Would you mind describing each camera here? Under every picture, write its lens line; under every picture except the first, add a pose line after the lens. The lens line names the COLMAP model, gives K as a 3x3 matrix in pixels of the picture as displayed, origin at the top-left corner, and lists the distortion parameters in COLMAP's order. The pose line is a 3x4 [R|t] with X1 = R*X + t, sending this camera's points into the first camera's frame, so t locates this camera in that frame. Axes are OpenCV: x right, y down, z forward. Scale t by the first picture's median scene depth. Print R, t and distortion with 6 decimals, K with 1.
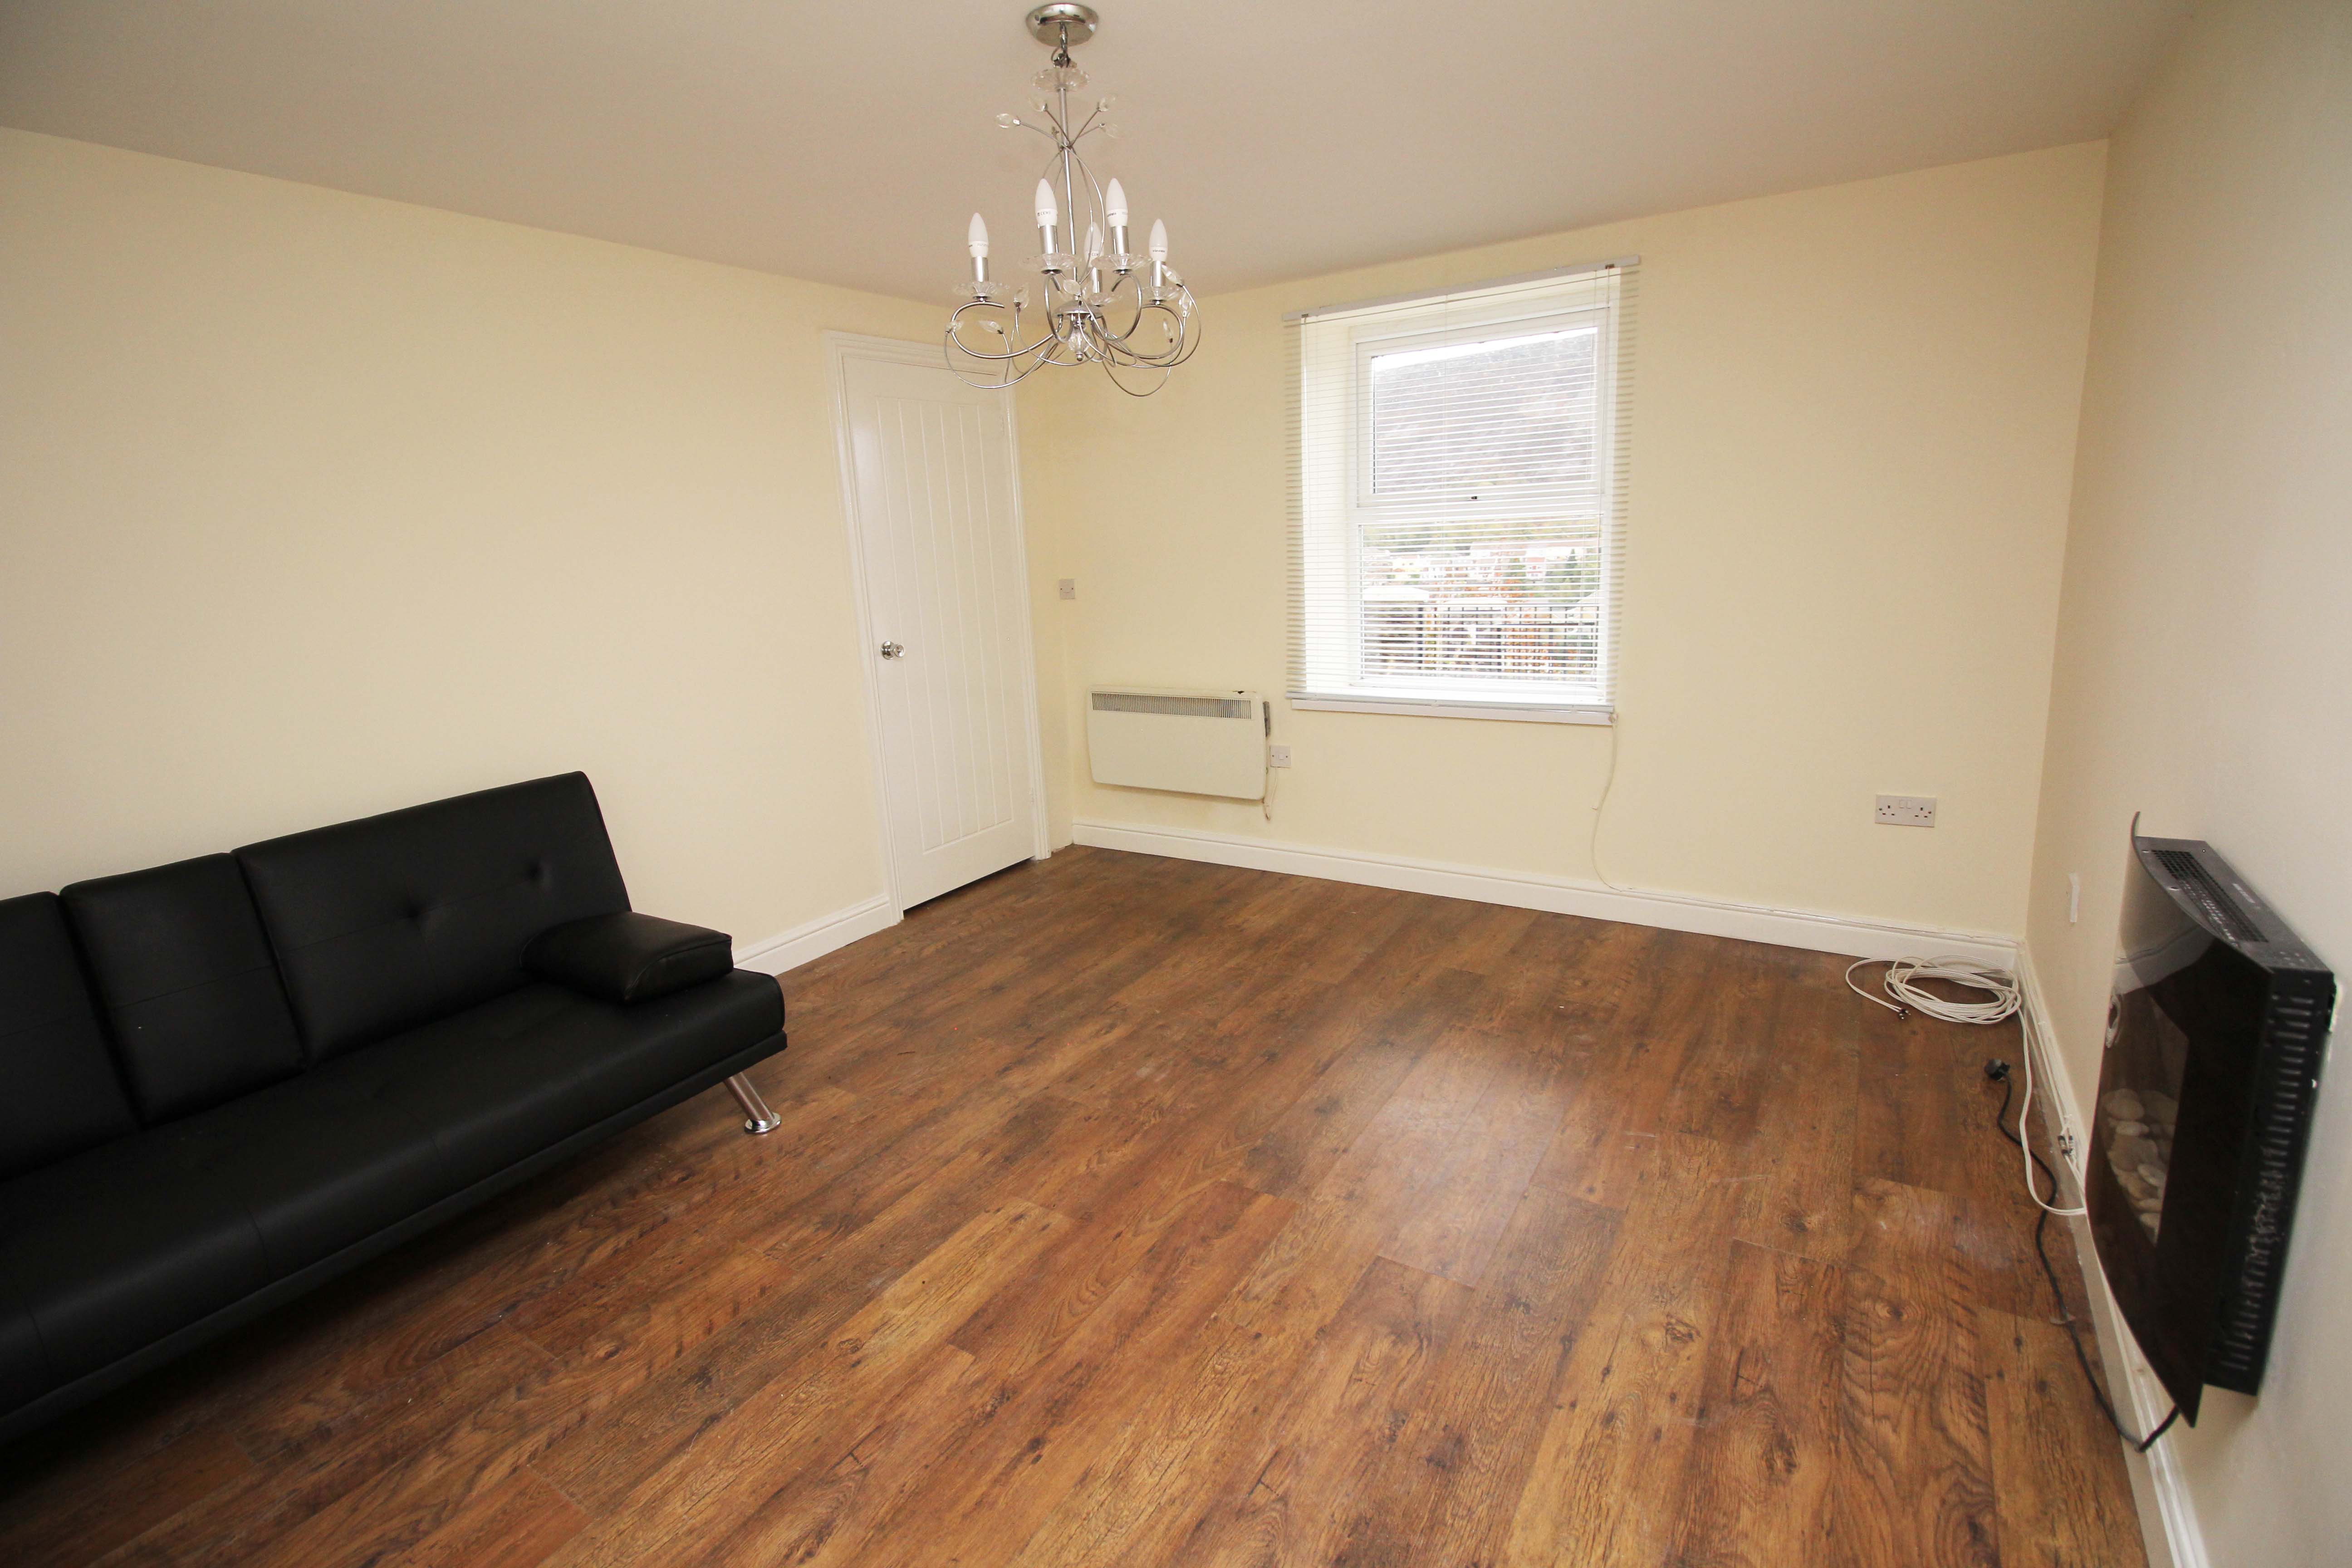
lens RADIAL K [[1102.9, 0, 1169.0], [0, 1102.9, 773.5], [0, 0, 1]] dist [-0.004335, -0.000496]
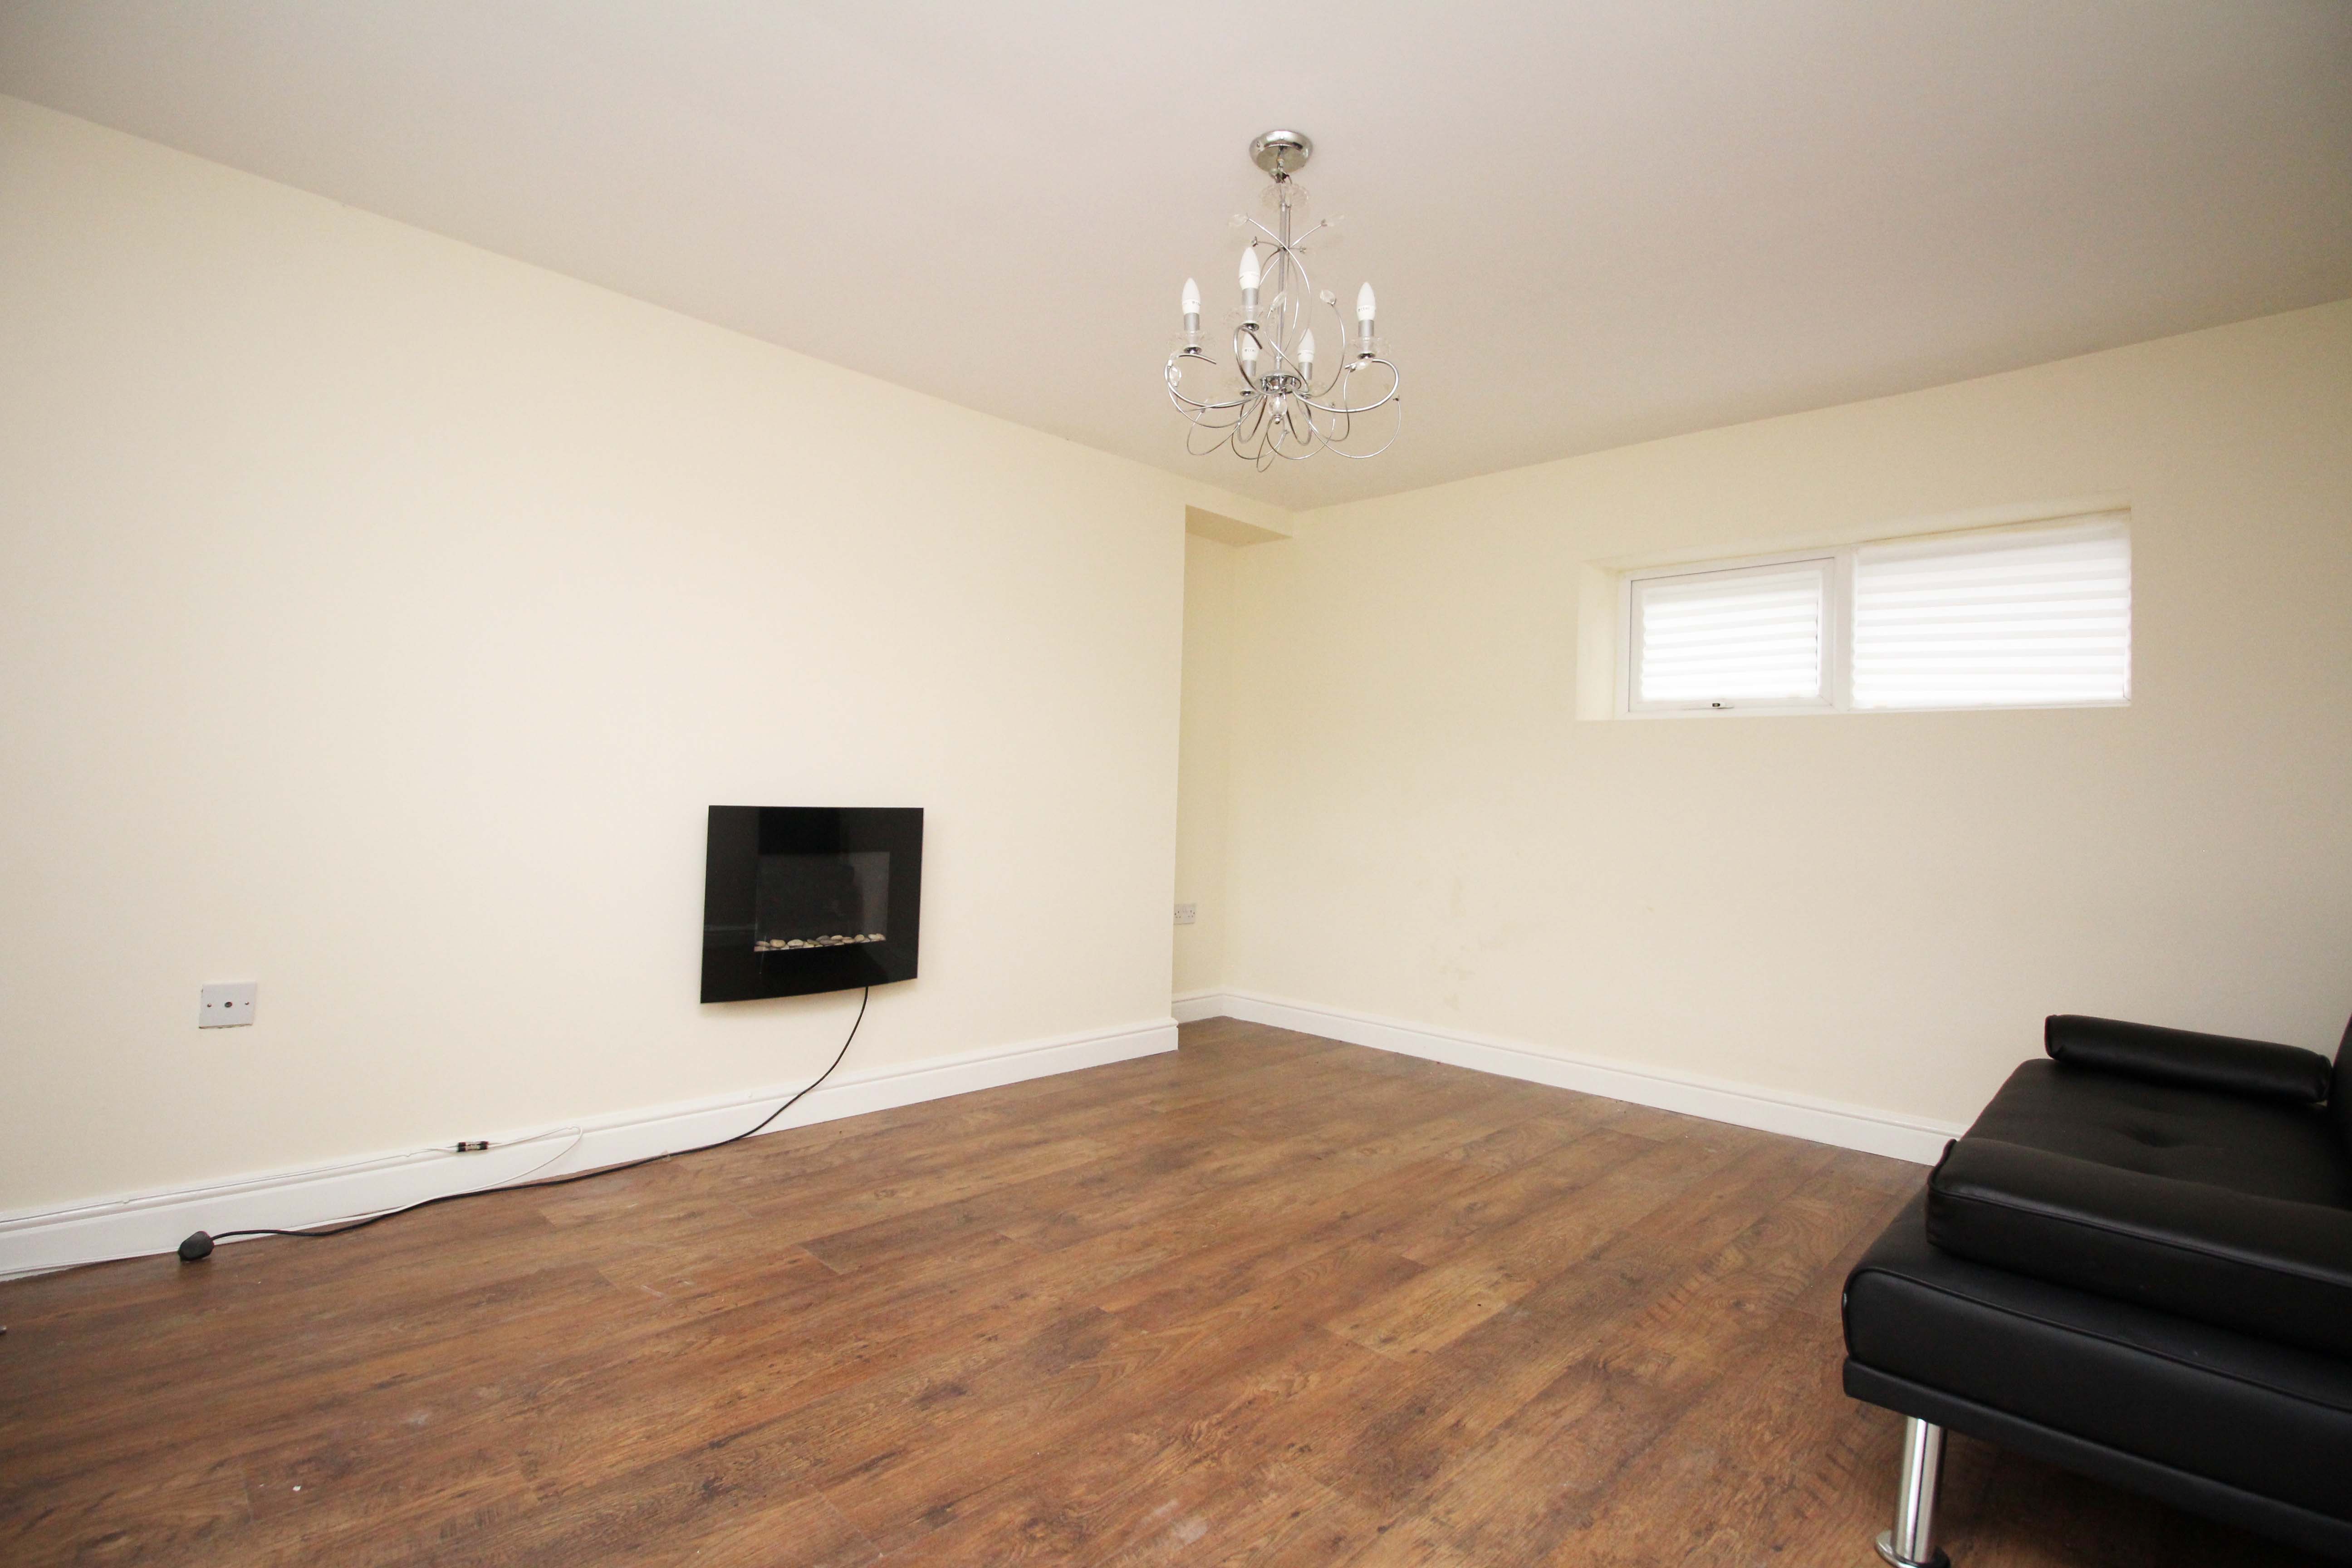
lens RADIAL K [[1102.9, 0, 1178.2], [0, 1102.9, 783.4], [0, 0, 1]] dist [-0.004335, -0.000496]
pose [[-0.979744, 0.024742, 0.198719, -0.161539], [0.063428, 0.979587, 0.190751, -0.209137], [-0.189943, 0.199492, -0.961314, 1.818416]]
